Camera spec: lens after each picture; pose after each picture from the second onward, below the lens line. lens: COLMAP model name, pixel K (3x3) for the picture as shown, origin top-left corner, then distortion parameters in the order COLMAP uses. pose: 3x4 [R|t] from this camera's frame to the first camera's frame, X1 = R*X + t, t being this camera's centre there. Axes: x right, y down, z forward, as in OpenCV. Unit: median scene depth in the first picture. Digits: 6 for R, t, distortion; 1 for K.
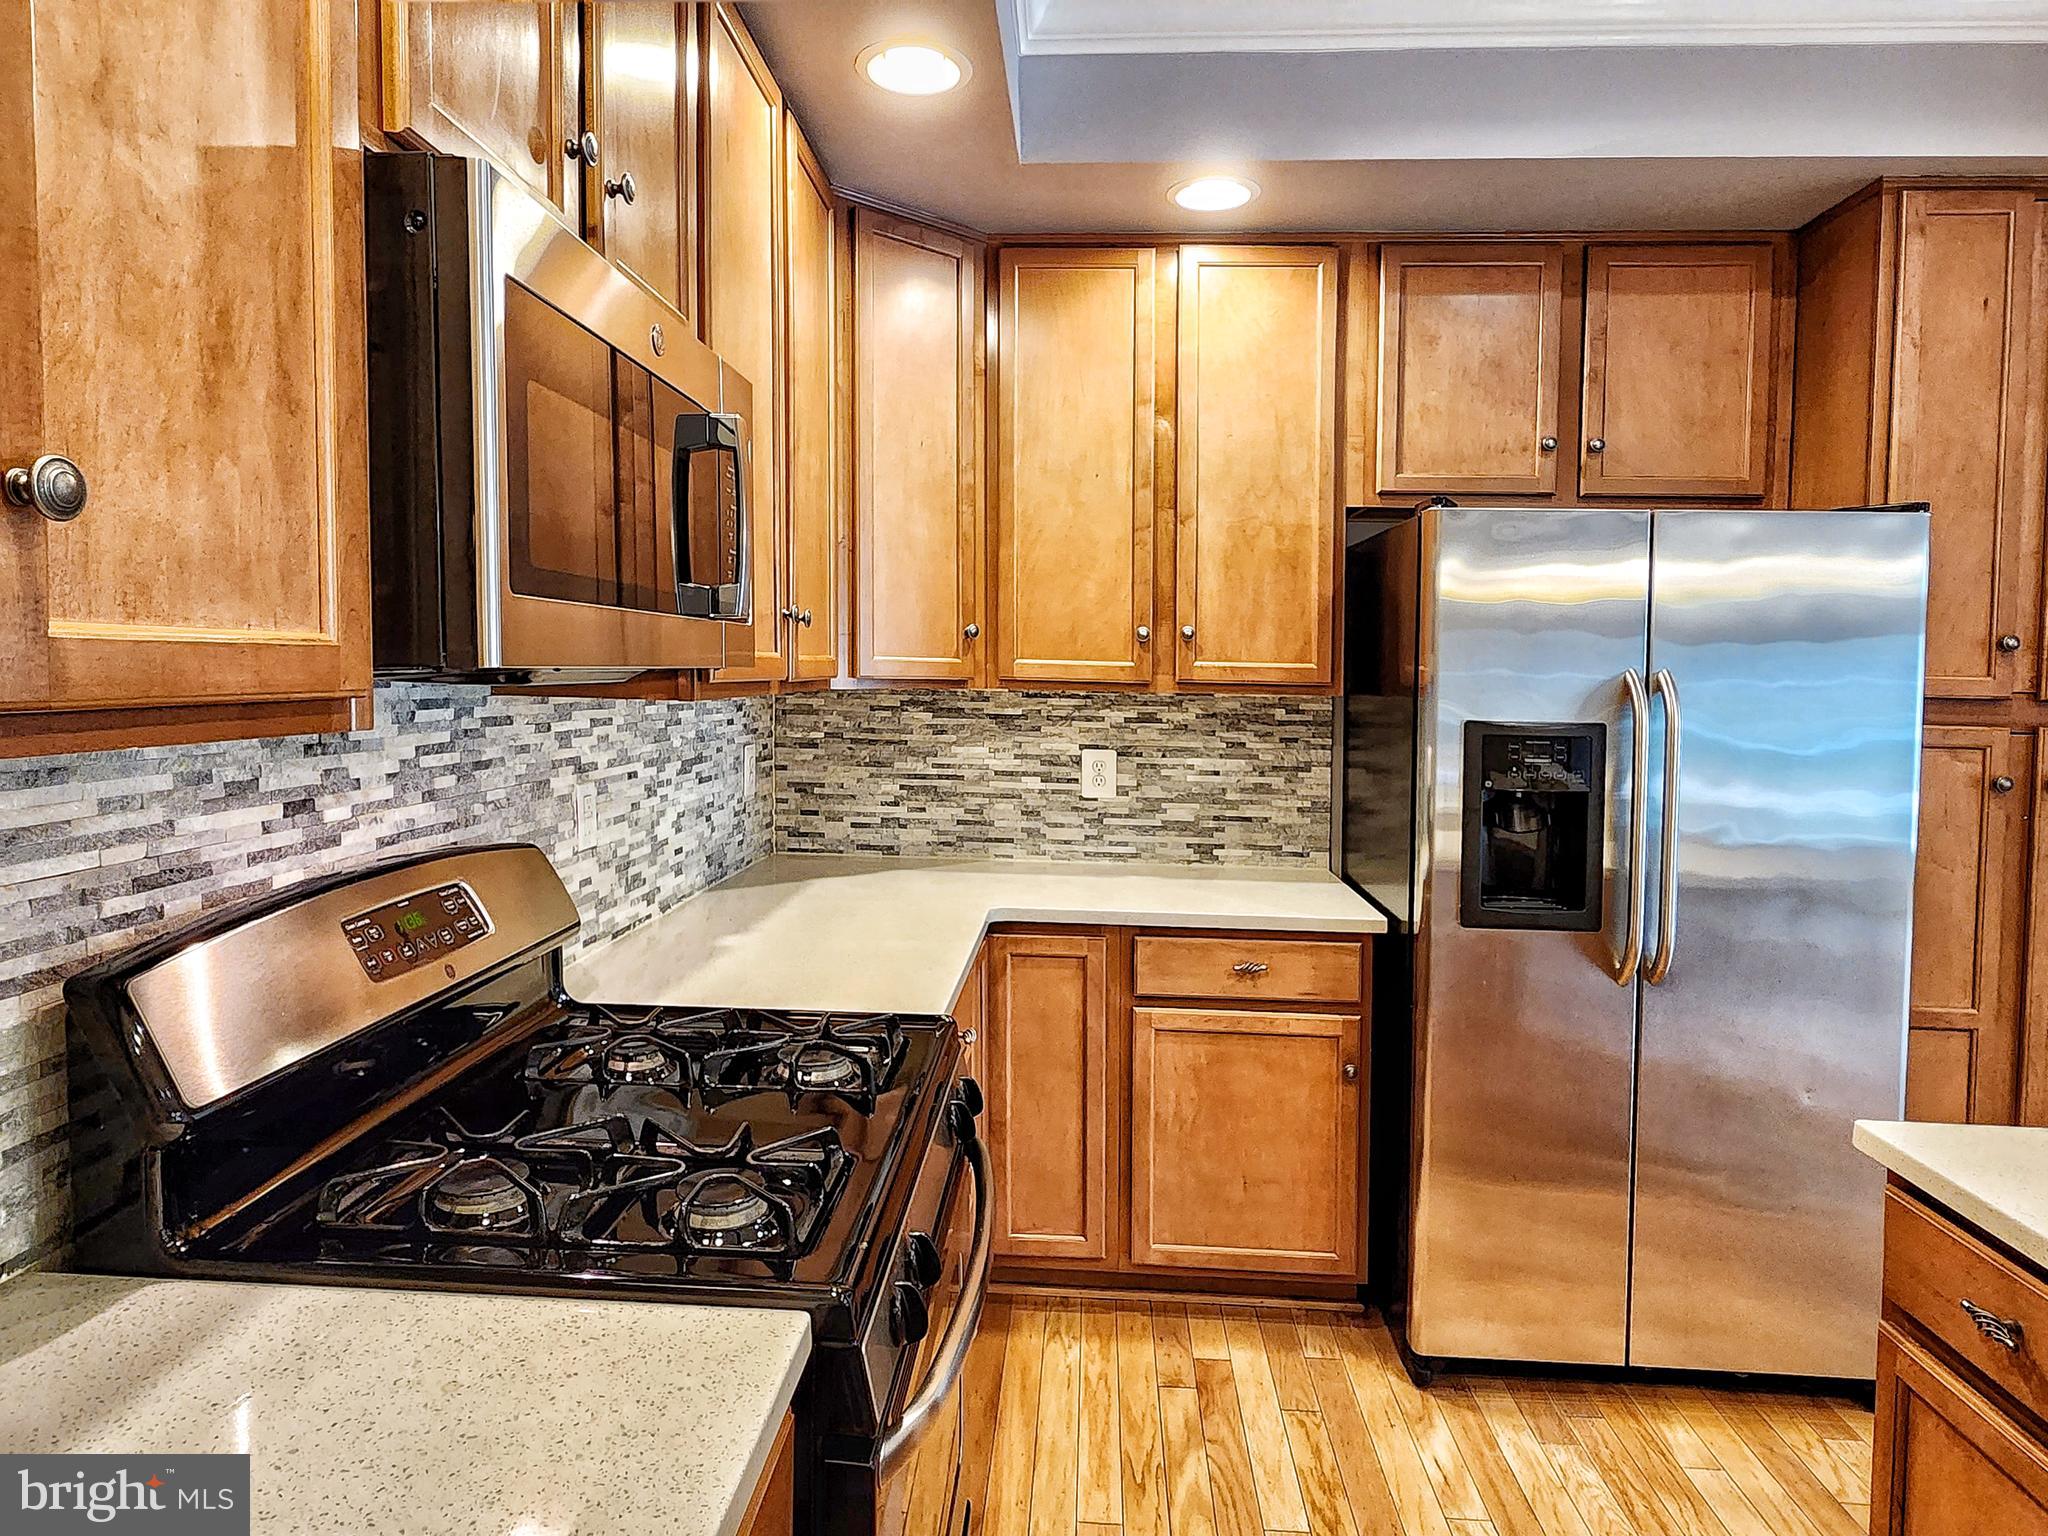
lens RADIAL K [[1189.5, 0, 1022.3], [0, 1189.5, 721.8], [0, 0, 1]] dist [0.001072, -0.002111]
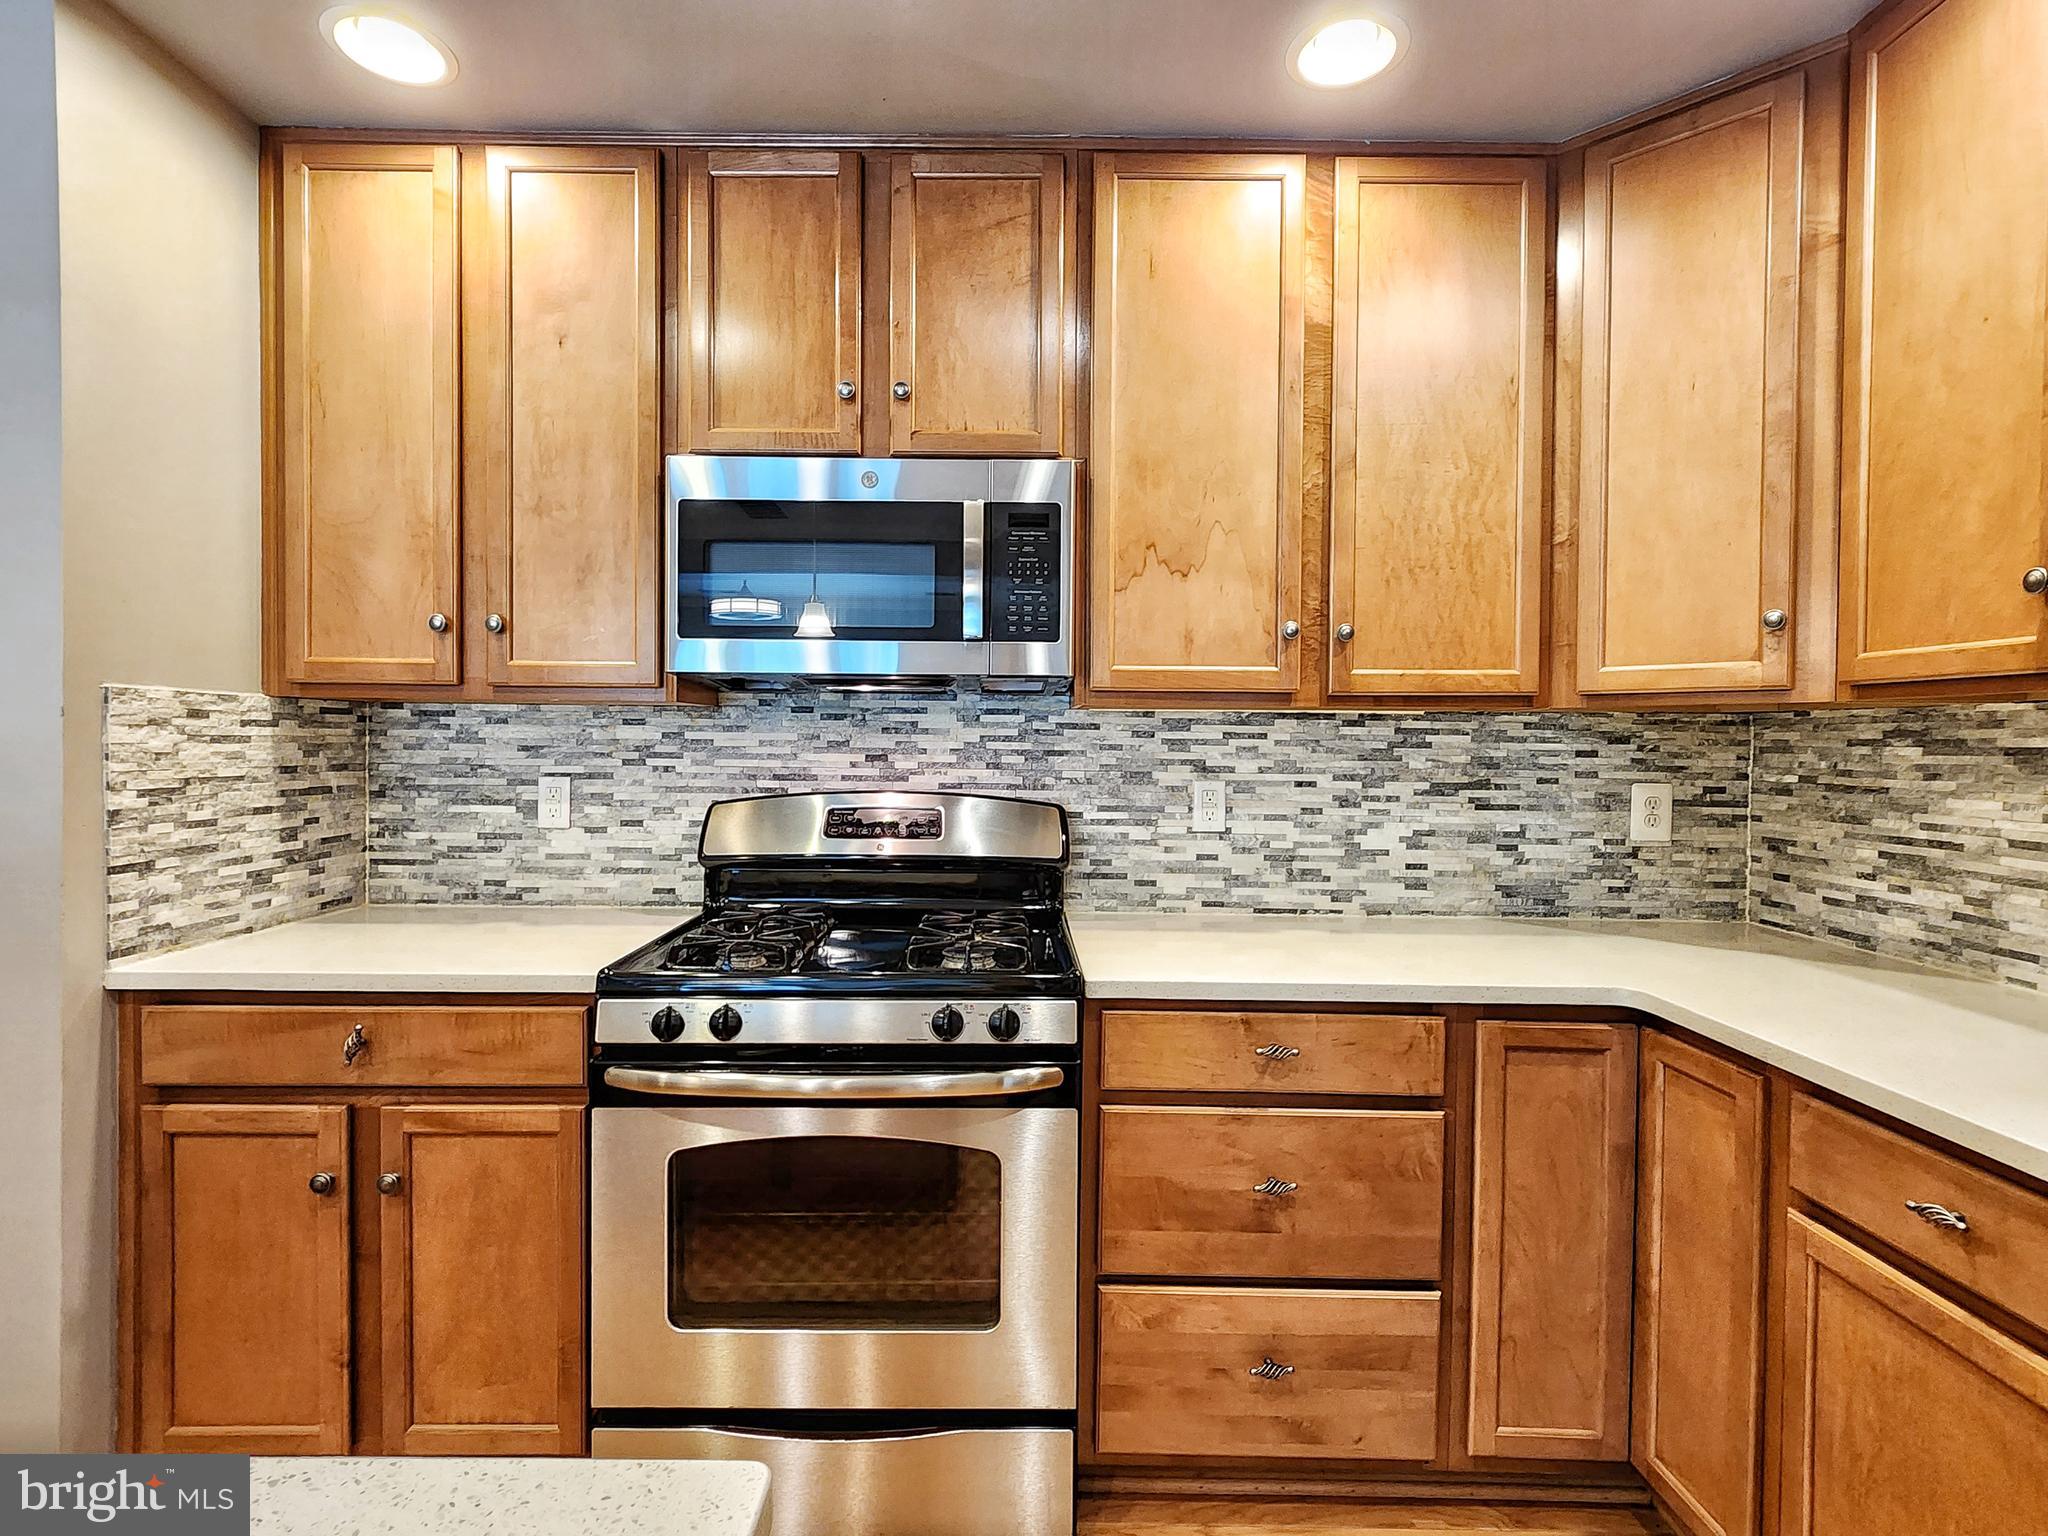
lens RADIAL K [[1021.1, 0, 1003.9], [0, 1021.1, 768.6], [0, 0, 1]] dist [-0.003044, 0.007210]
pose [[0.071313, 0.005615, -0.997438, 0.579421], [-0.052416, 0.998624, 0.001874, 0.038263], [0.996076, 0.052148, 0.071509, 0.553303]]
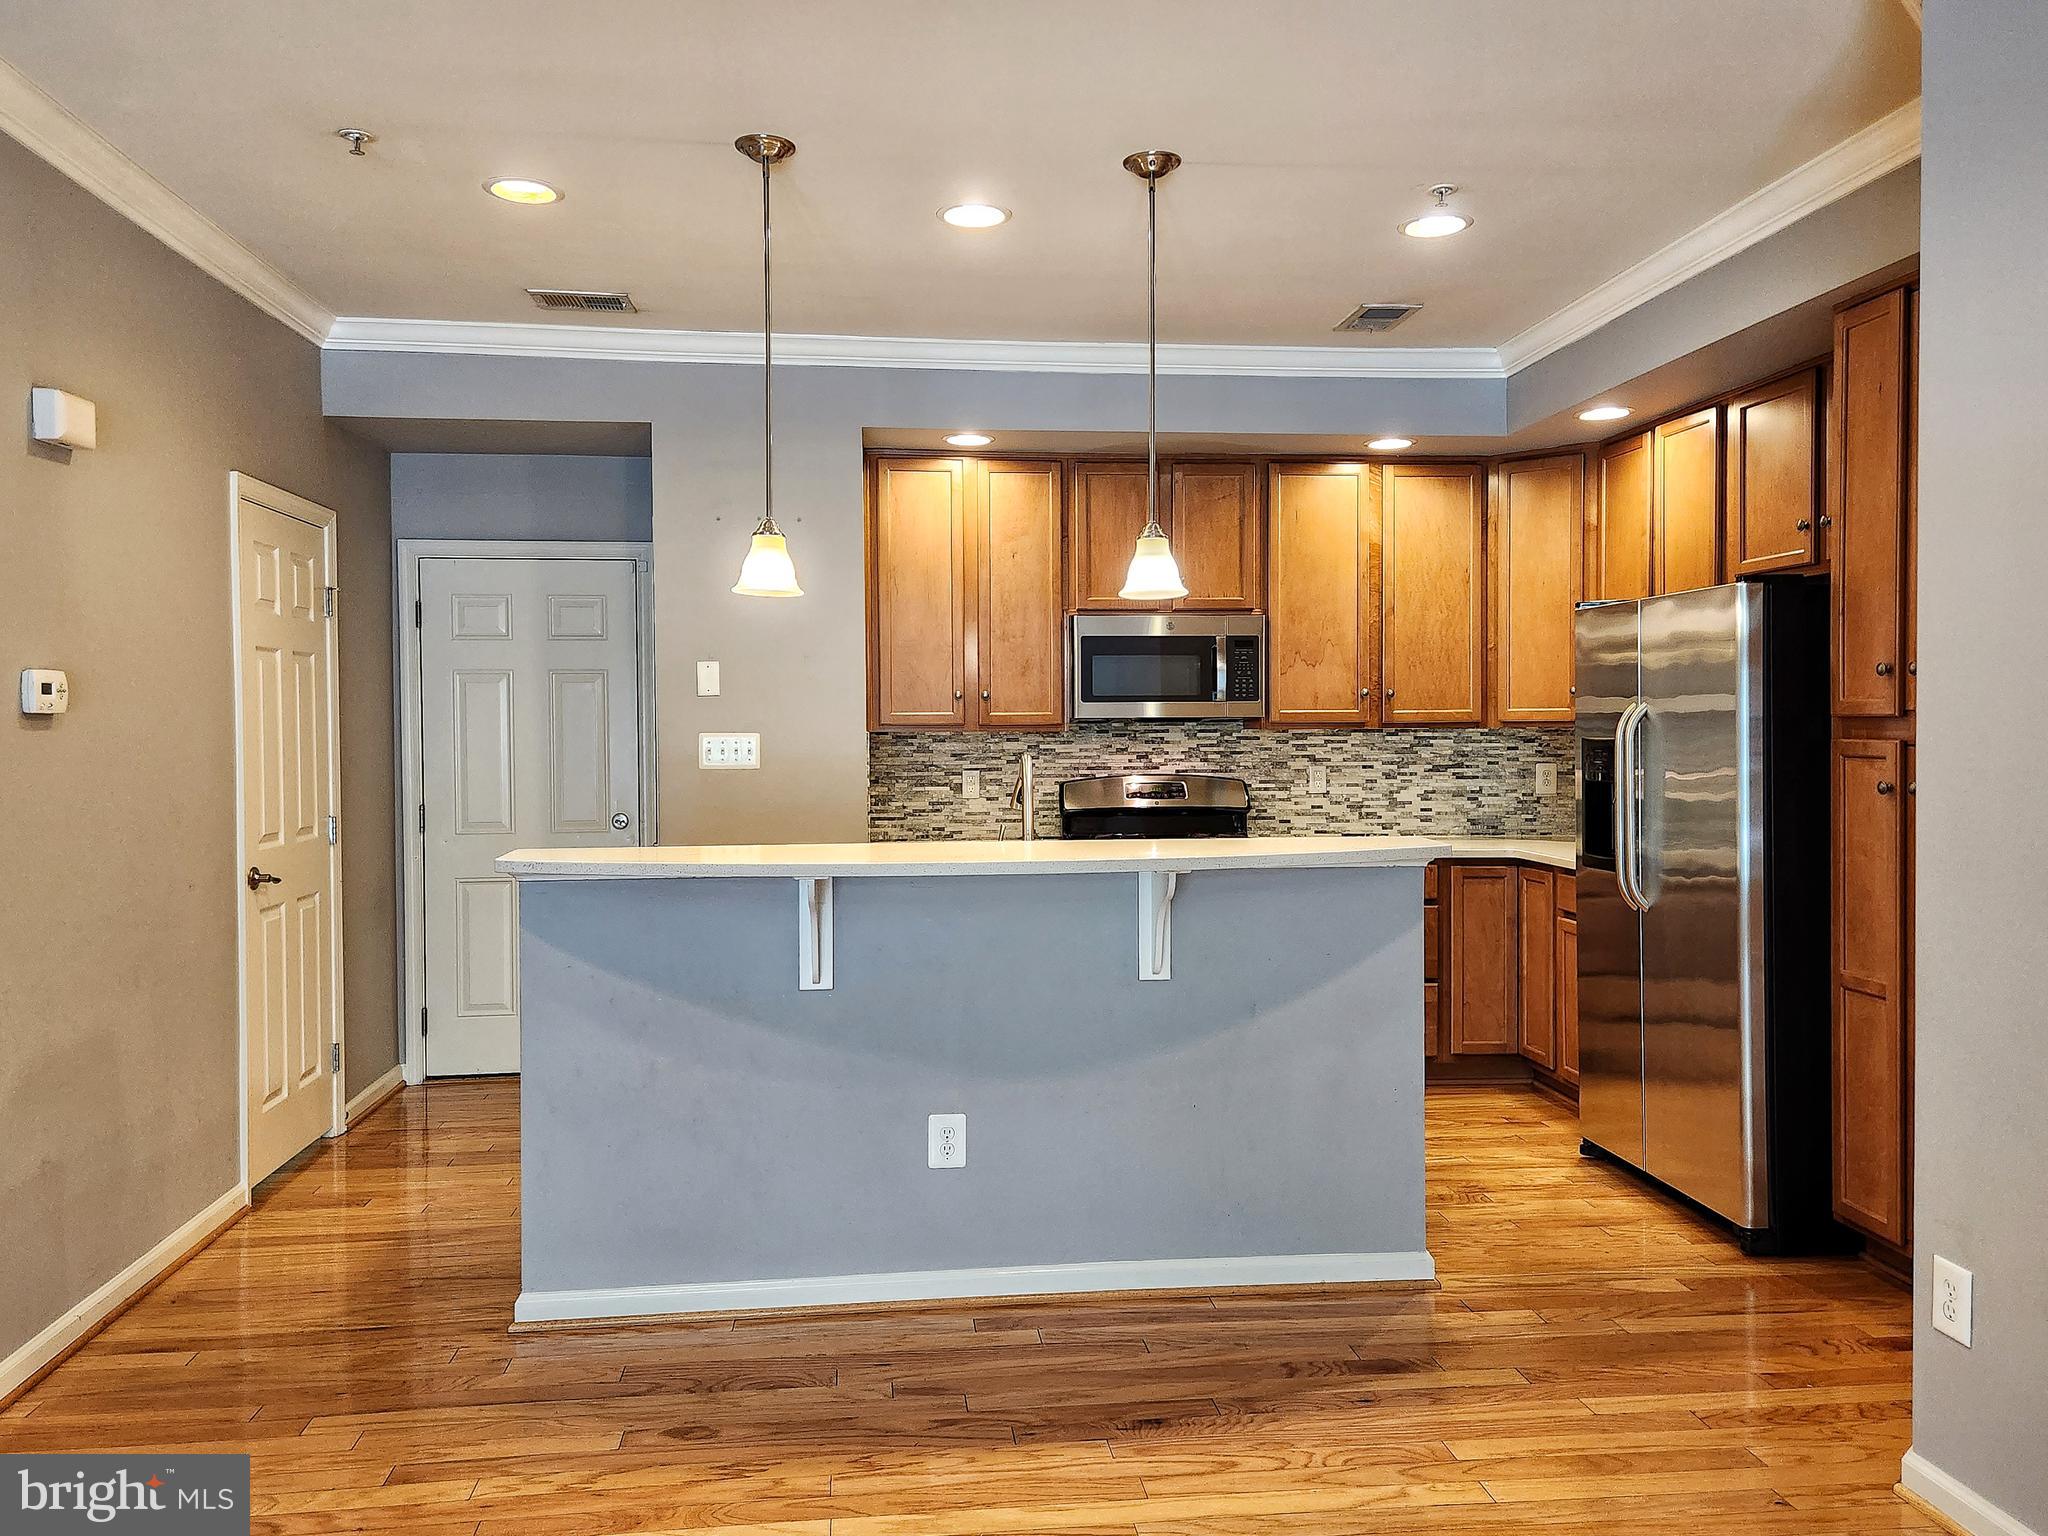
lens RADIAL K [[1469.0, 0, 1032.6], [0, 1469.0, 759.1], [0, 0, 1]] dist [0.060506, -0.051784]
pose [[0.188493, 0.003734, -0.982067, 1.964087], [-0.034277, 0.999409, -0.002779, 0.052317], [0.981476, 0.034186, 0.188510, -0.108705]]
